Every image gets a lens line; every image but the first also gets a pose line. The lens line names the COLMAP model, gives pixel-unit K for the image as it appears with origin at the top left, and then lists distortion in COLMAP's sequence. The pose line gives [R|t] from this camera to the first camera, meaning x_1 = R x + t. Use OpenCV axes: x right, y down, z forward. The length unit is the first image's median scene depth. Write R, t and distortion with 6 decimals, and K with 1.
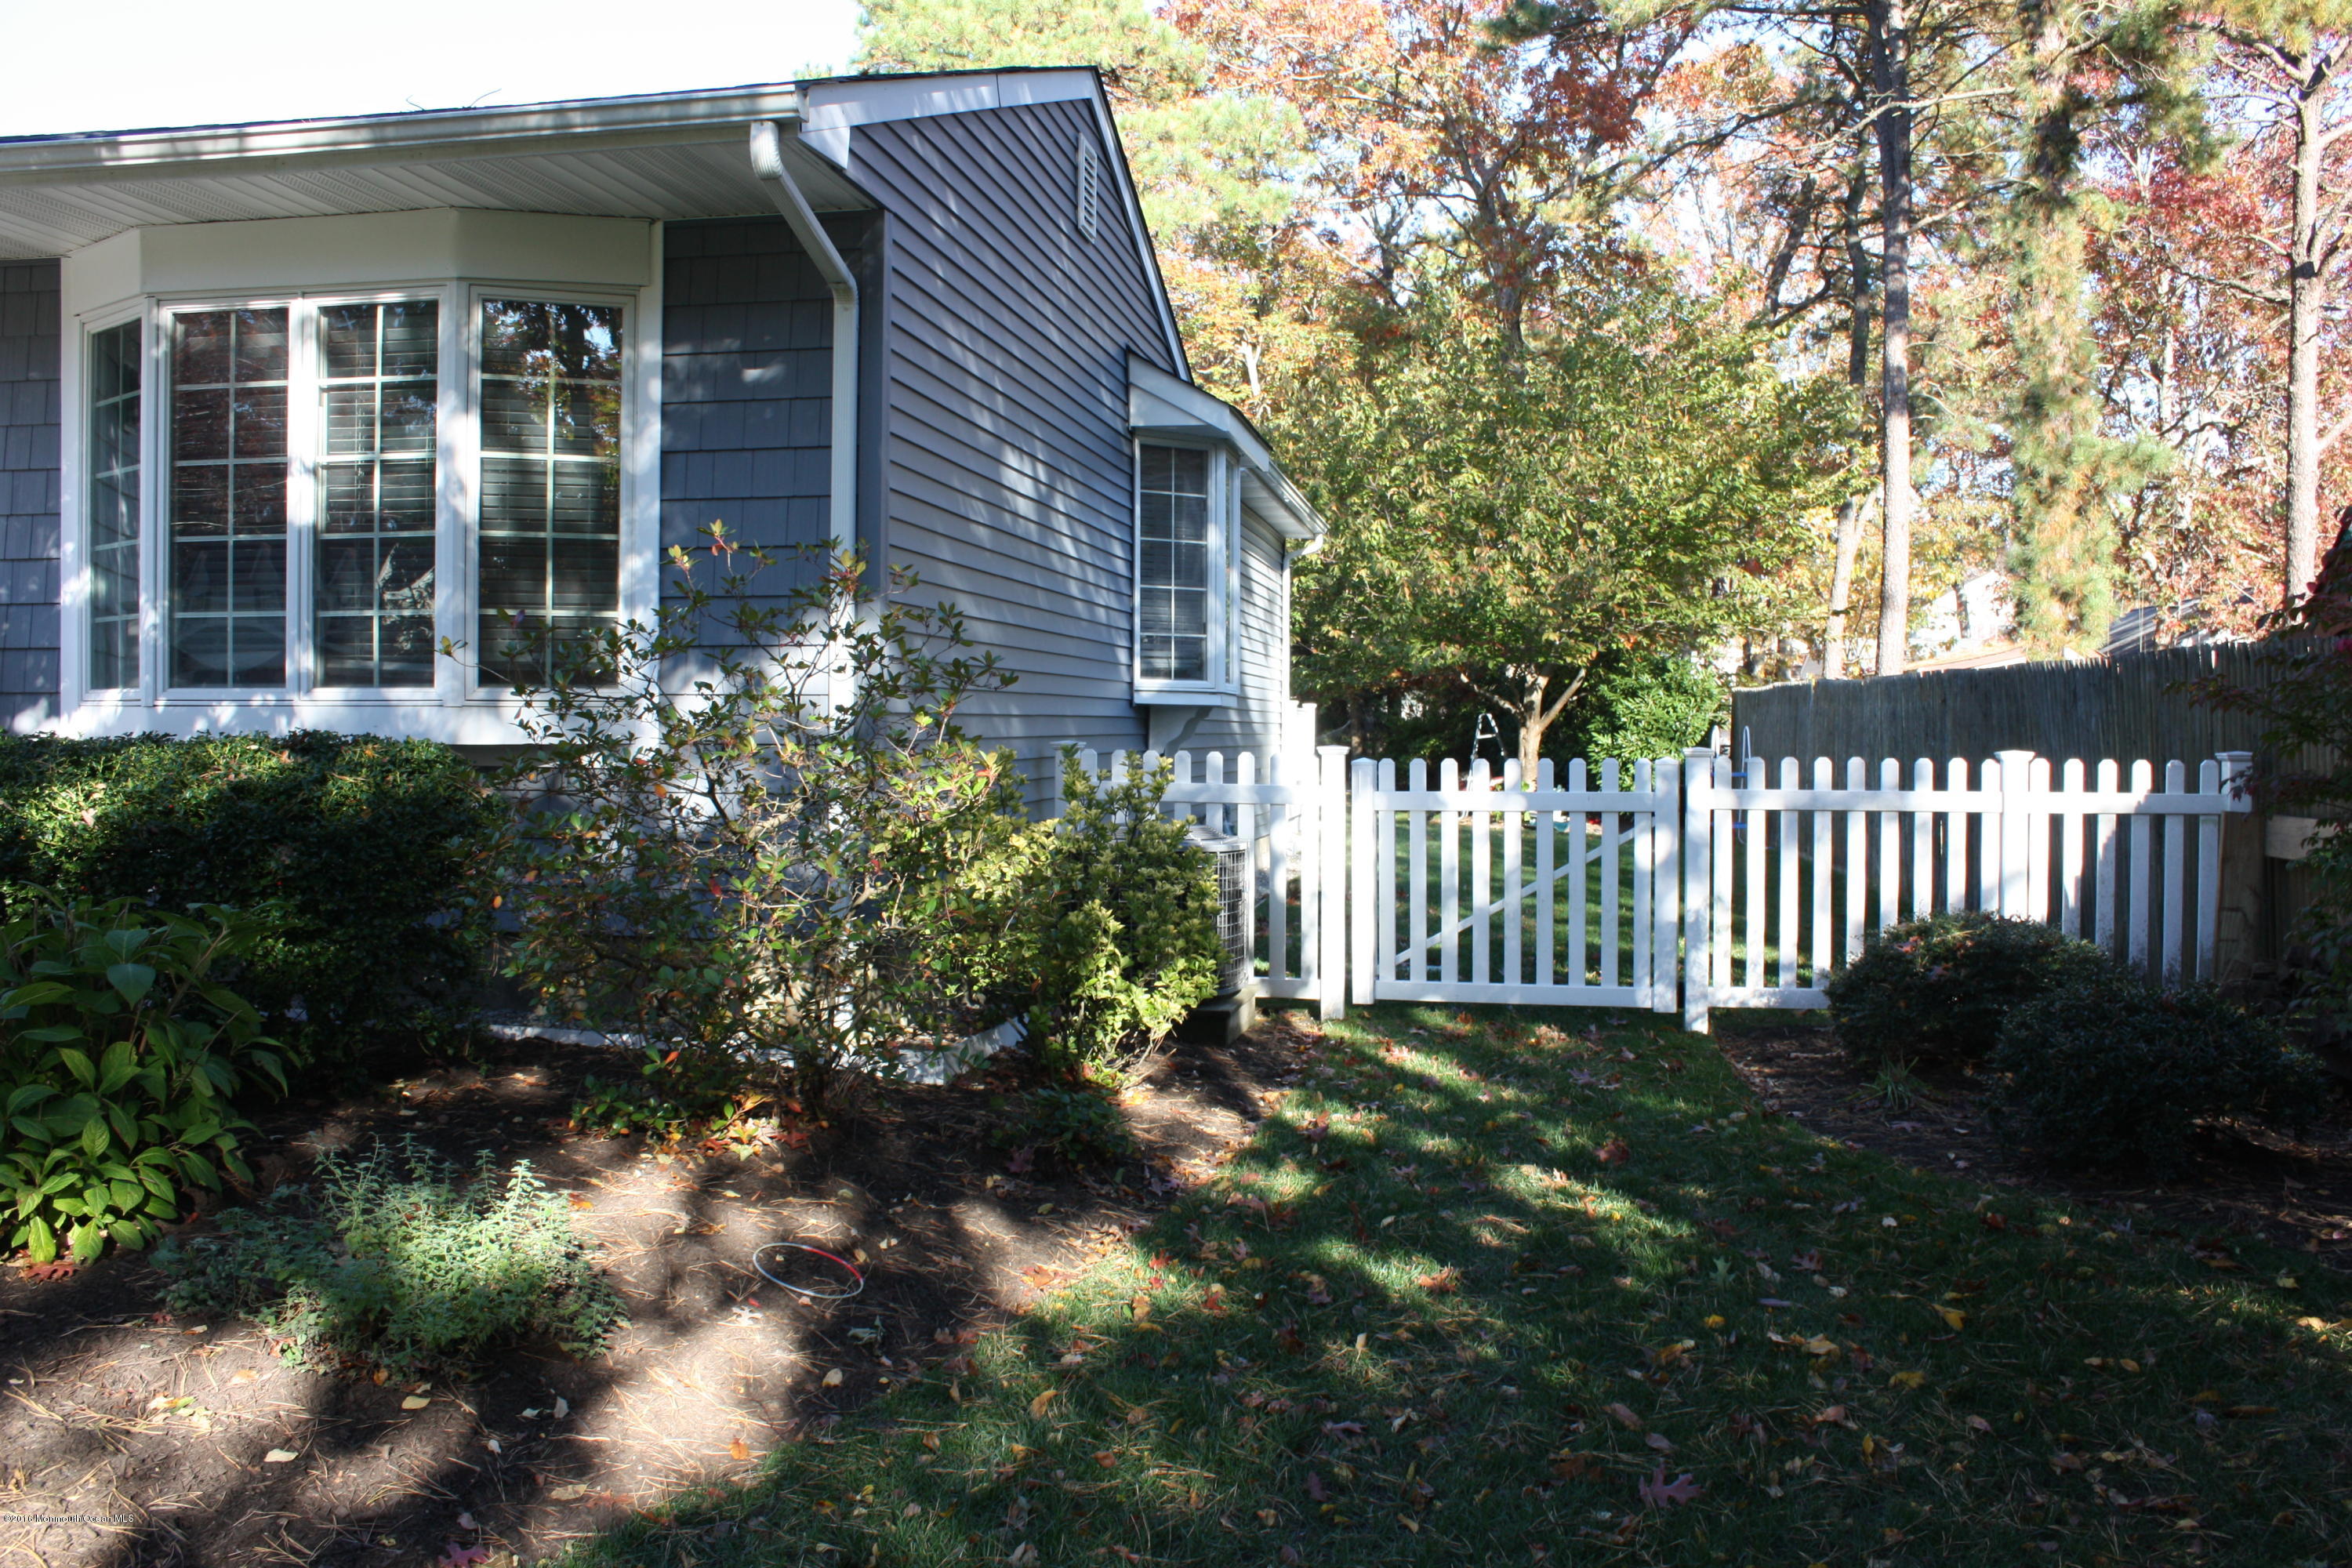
lens RADIAL K [[1983.7, 0, 1176.0], [0, 1983.7, 784.0], [0, 0, 1]] dist [-0.155640, 0.140288]
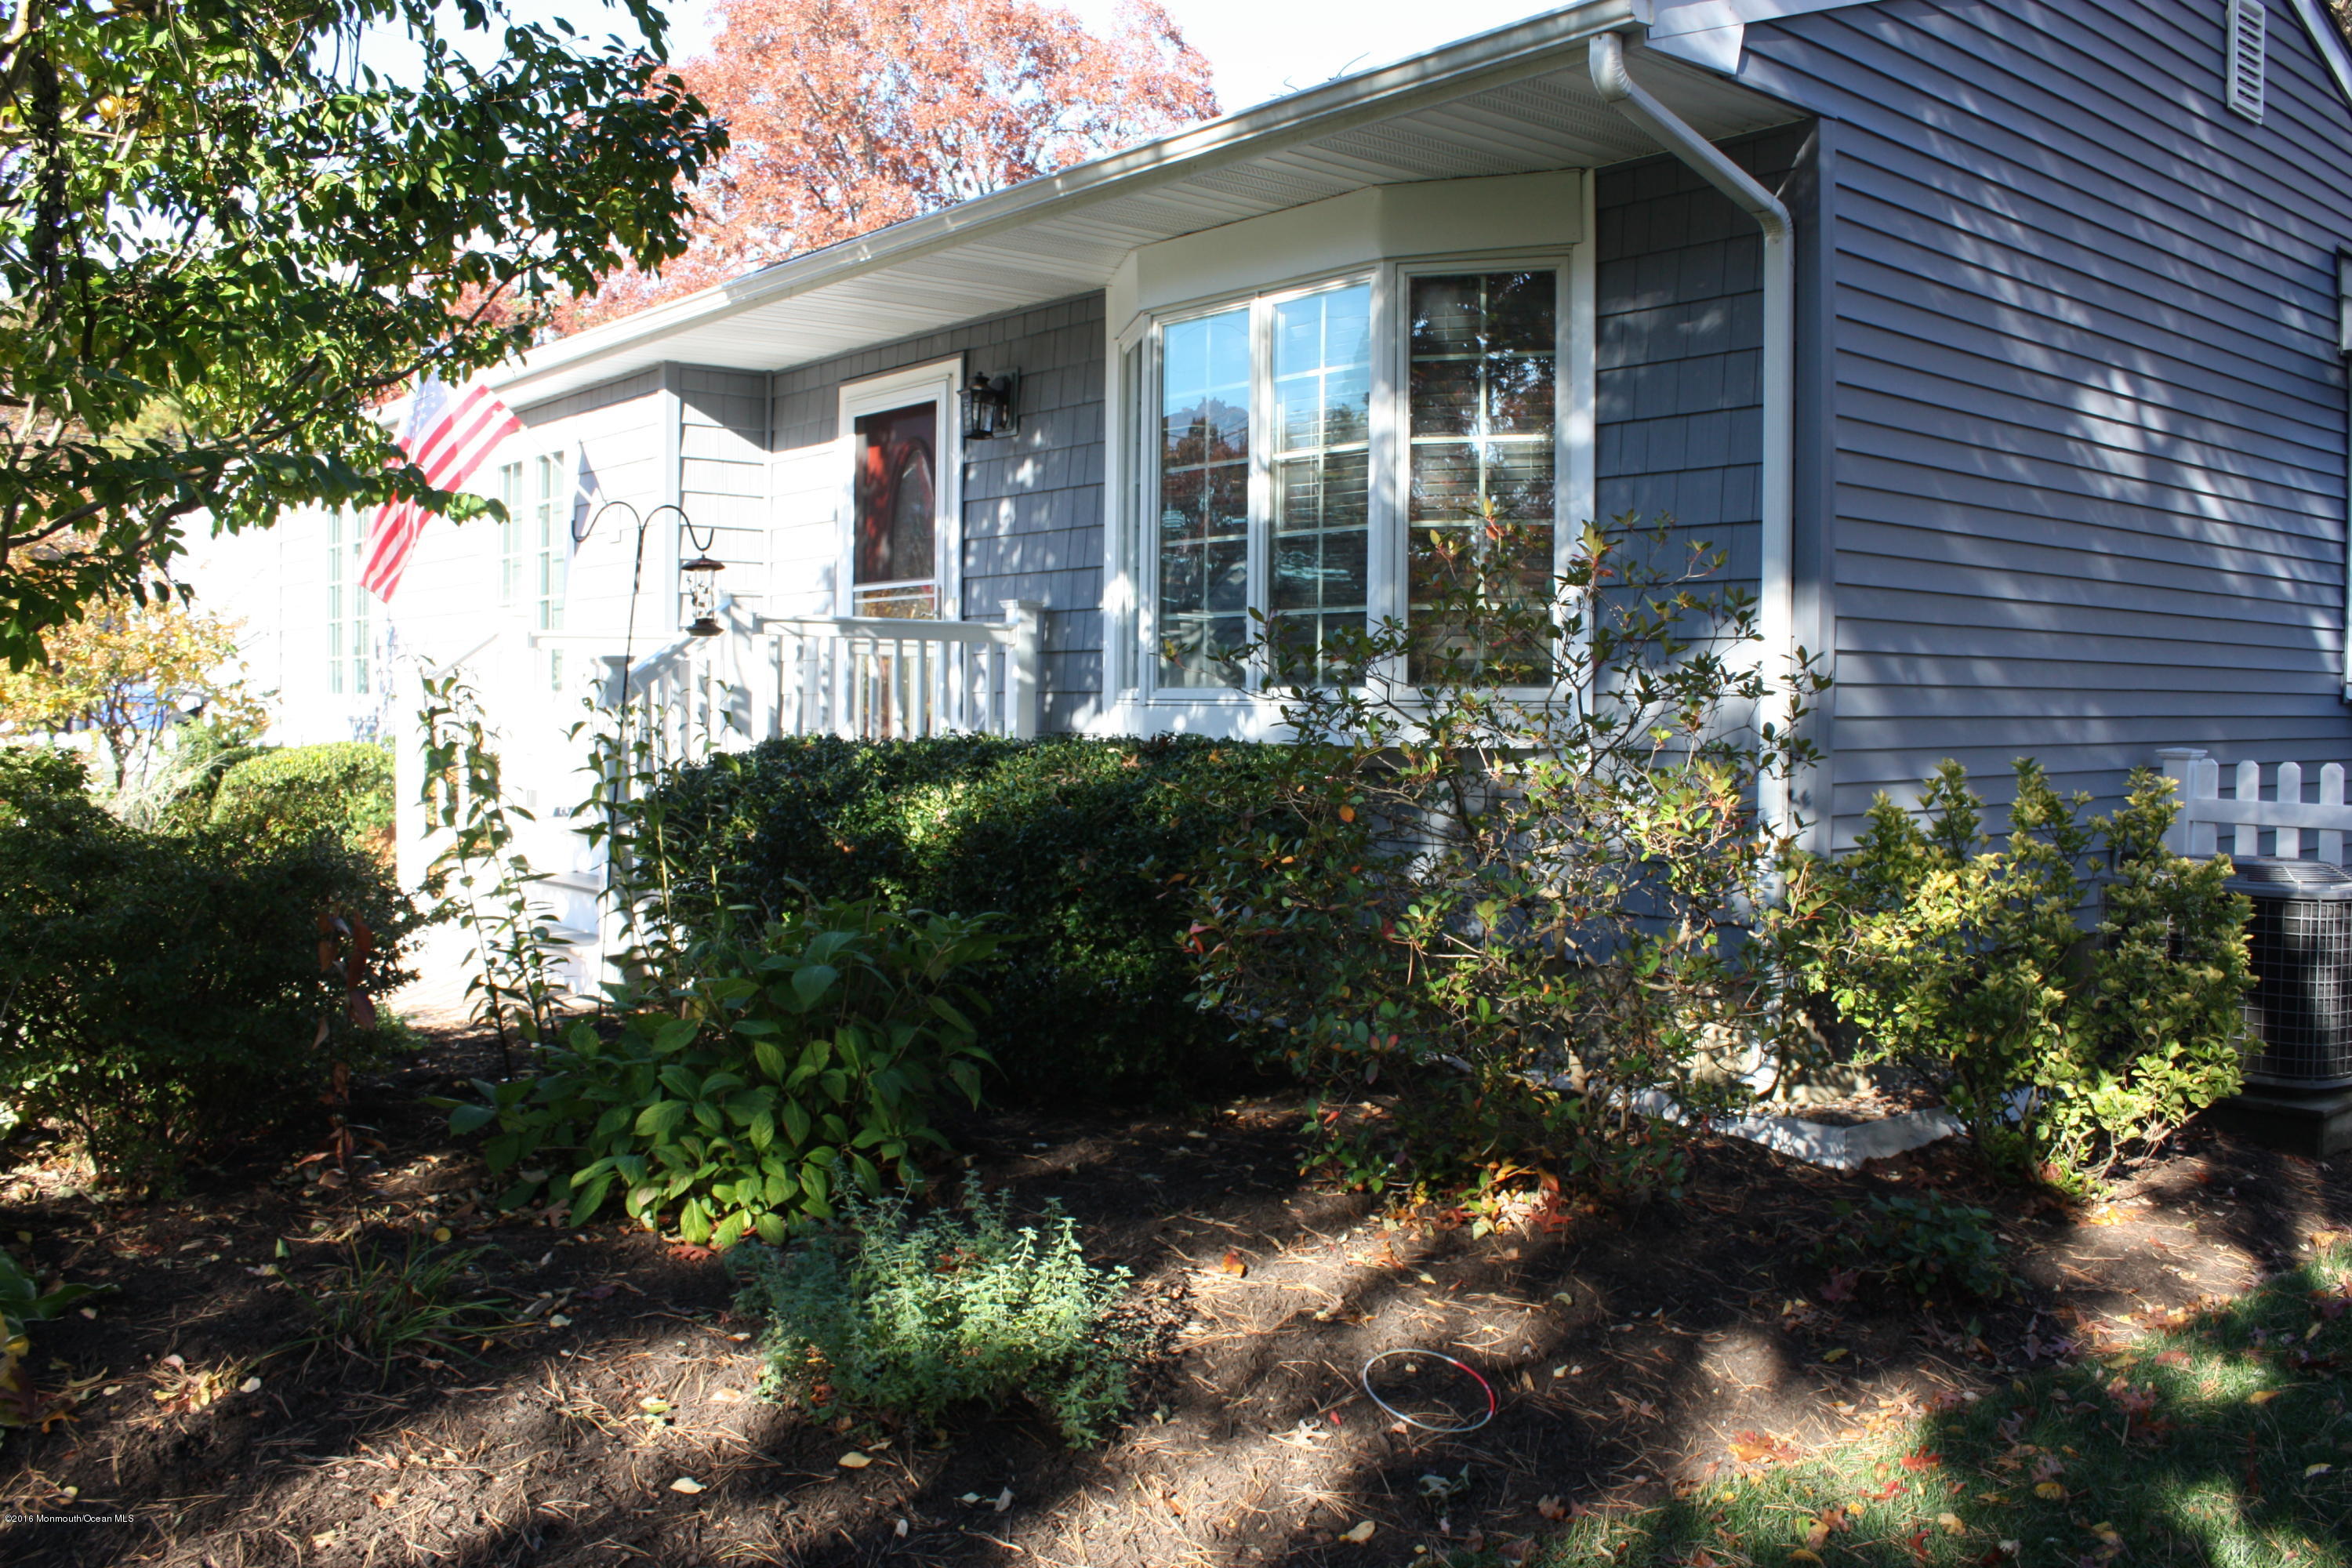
lens RADIAL K [[1983.7, 0, 1176.0], [0, 1983.7, 784.0], [0, 0, 1]] dist [-0.155640, 0.140288]
pose [[0.774575, 0.025002, -0.631987, 0.179213], [-0.020874, 0.999685, 0.013965, -0.014979], [0.632137, 0.002376, 0.774853, 0.200112]]
